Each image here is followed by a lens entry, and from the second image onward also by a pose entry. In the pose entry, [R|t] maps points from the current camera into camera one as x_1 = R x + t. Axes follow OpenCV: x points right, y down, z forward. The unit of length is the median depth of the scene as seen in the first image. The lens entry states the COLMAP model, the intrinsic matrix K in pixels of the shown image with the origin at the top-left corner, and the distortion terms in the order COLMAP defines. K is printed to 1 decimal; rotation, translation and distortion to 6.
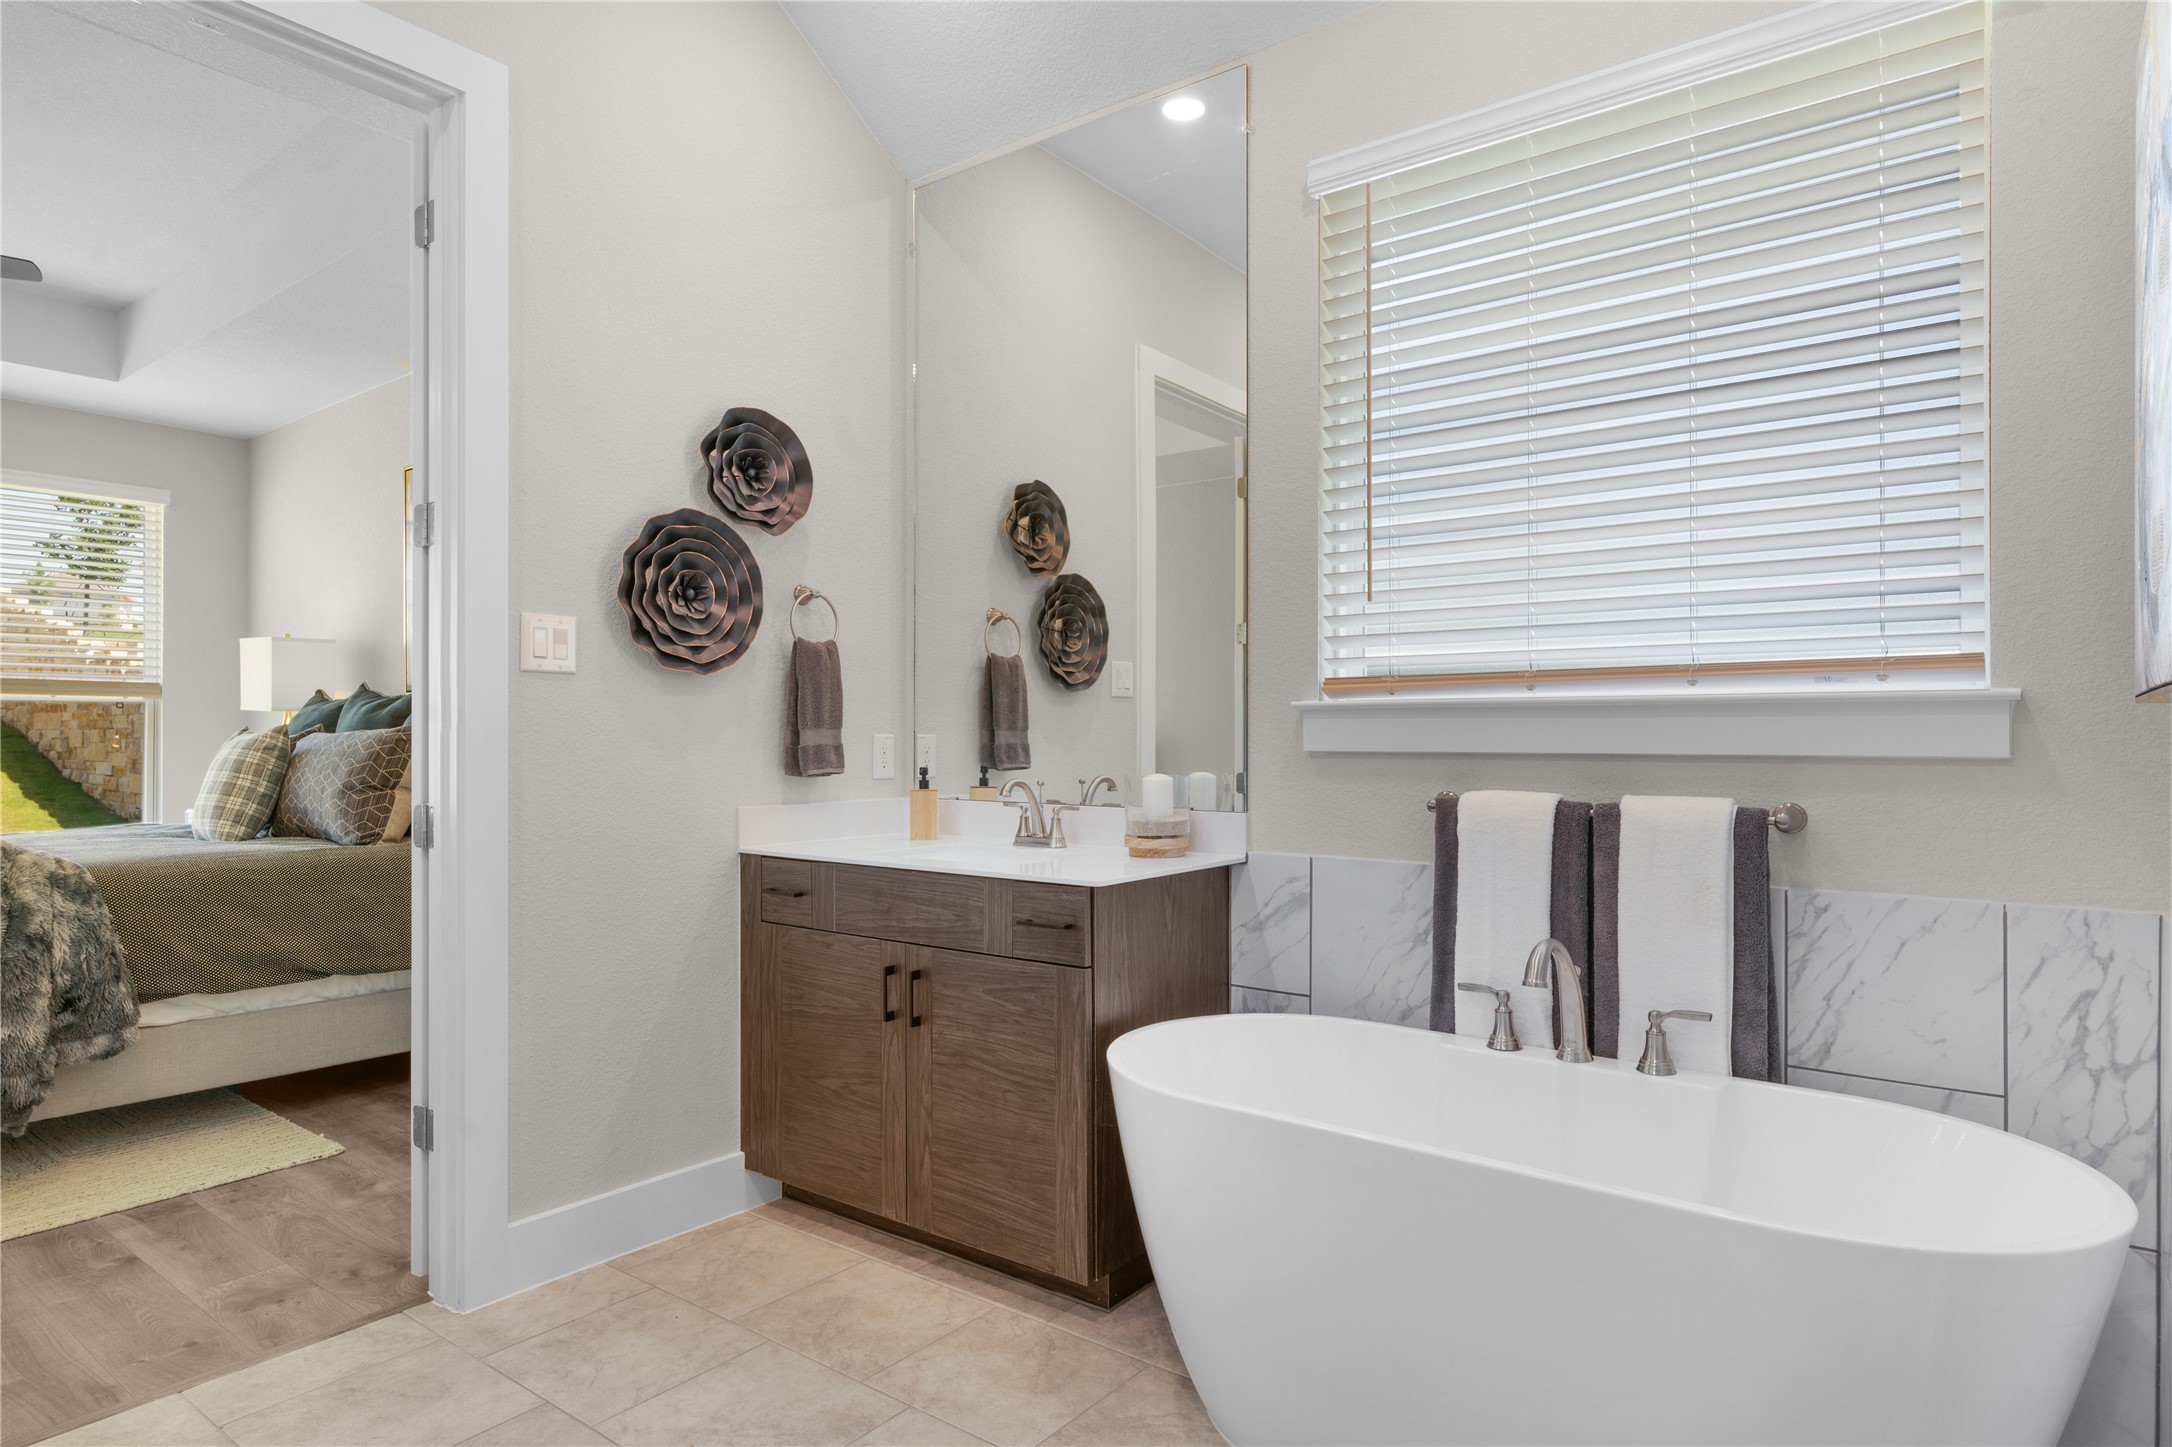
lens RADIAL K [[1218.9, 0, 1086.0], [0, 1218.9, 723.5], [0, 0, 1]] dist [-0.023441, 0.014311]
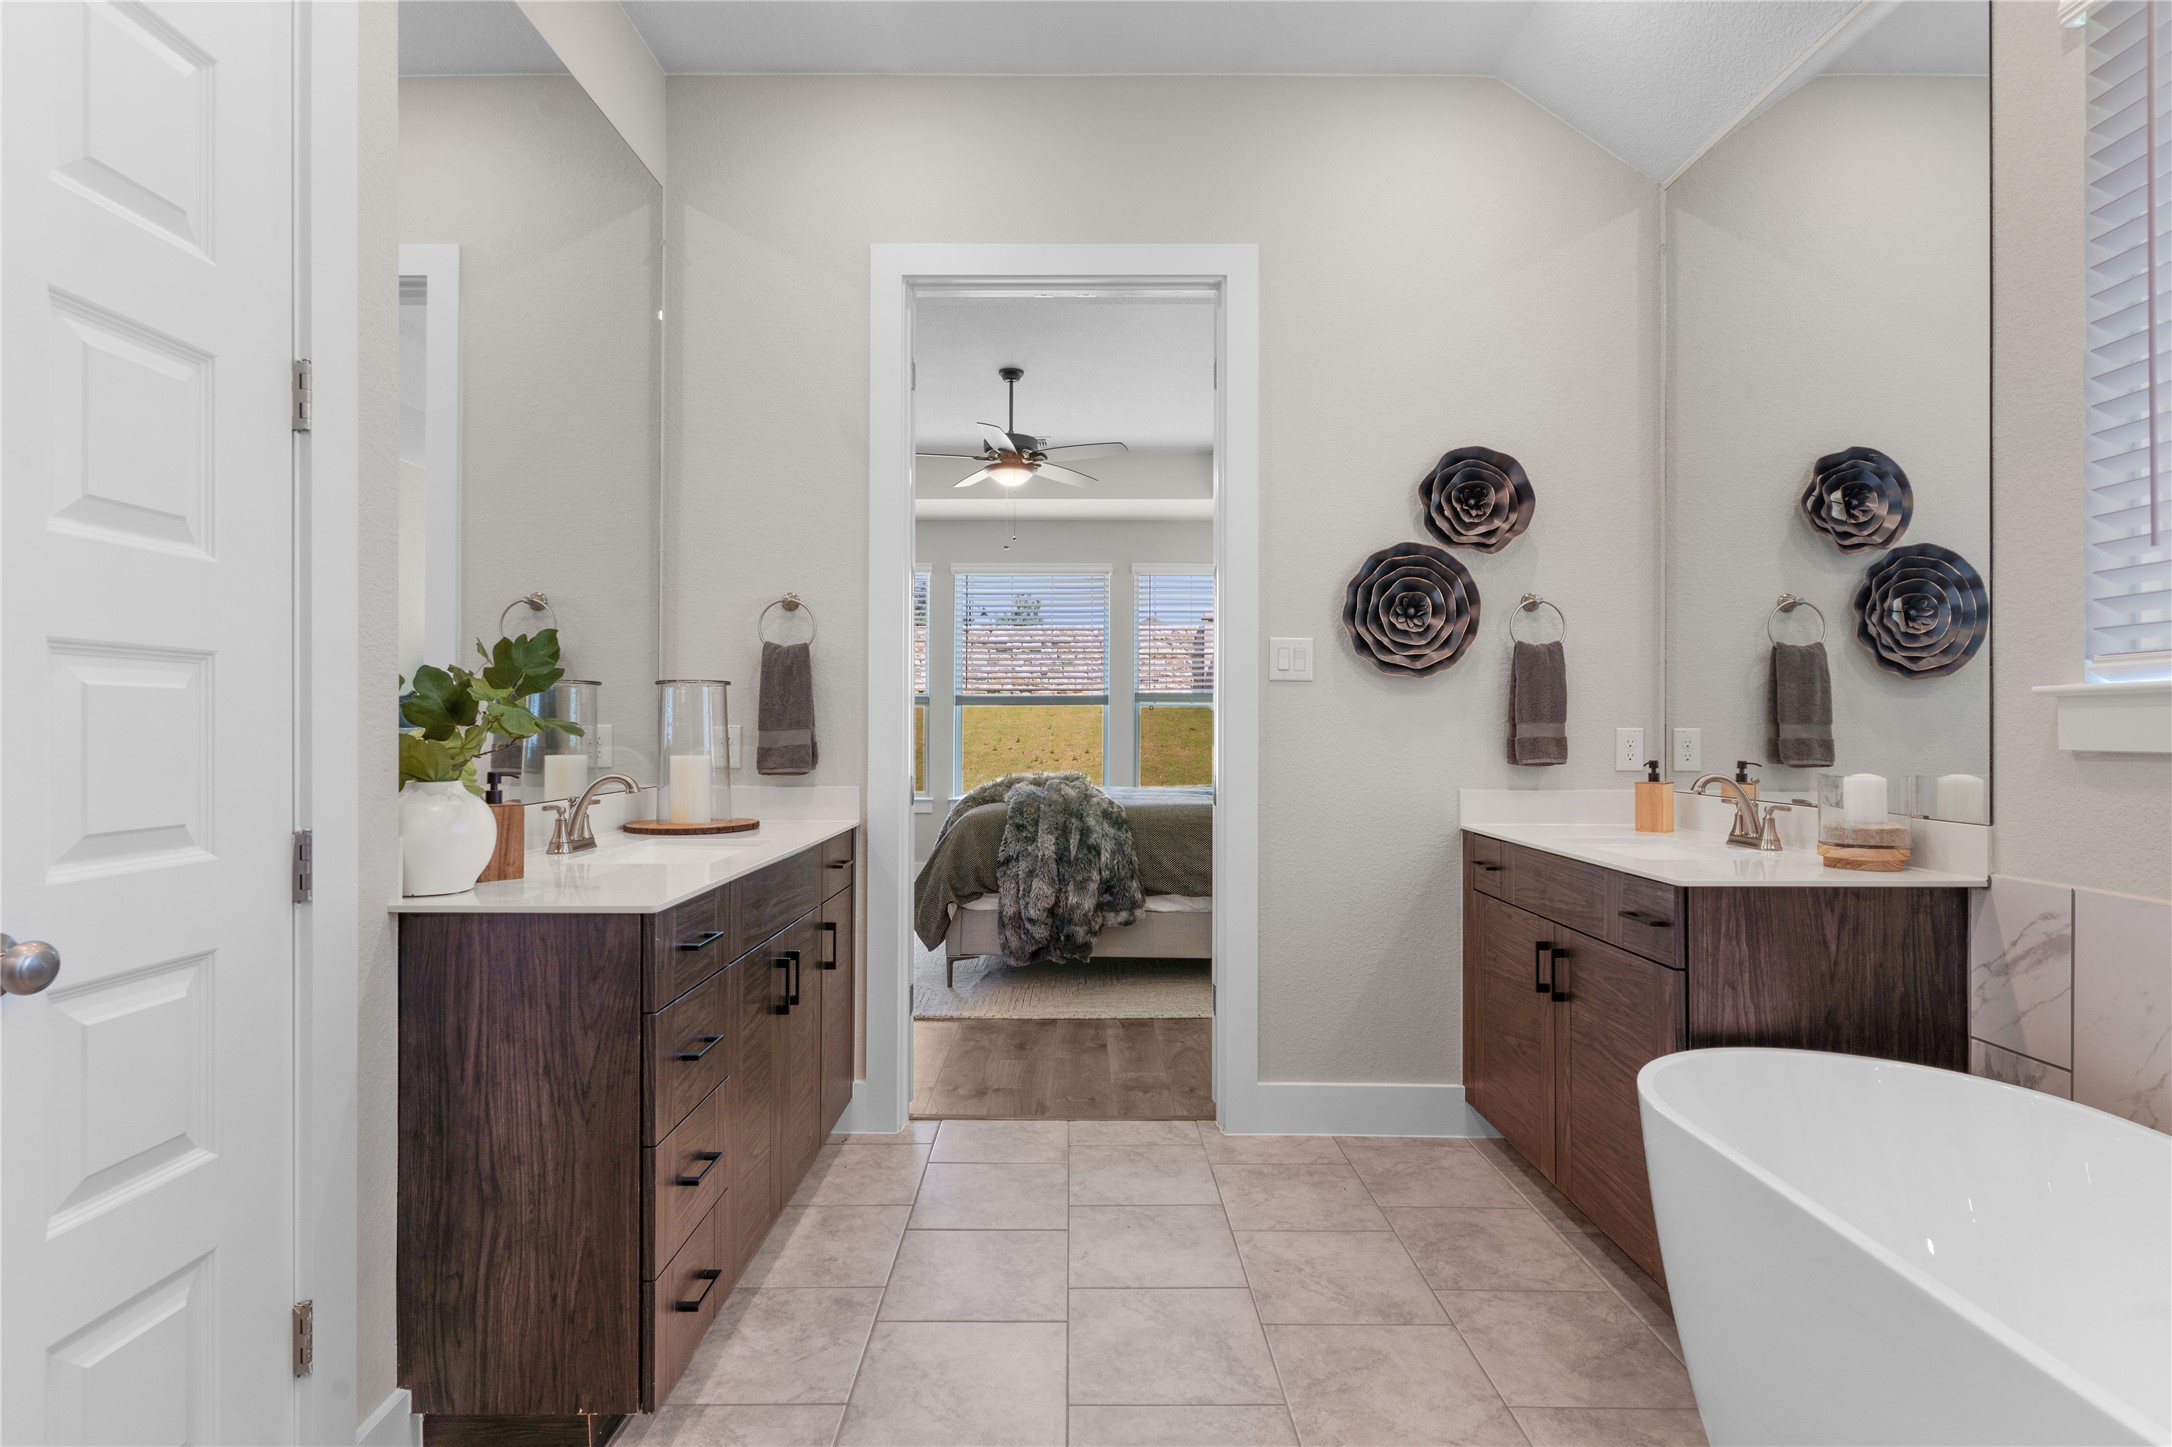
lens RADIAL K [[1056.5, 0, 1086.0], [0, 1056.5, 723.5], [0, 0, 1]] dist [0.001799, -0.000694]
pose [[0.608515, -0.000858, -0.793542, 0.310437], [0.003463, 0.999993, 0.001575, 0.002181], [0.793535, -0.003707, 0.608513, 0.097777]]
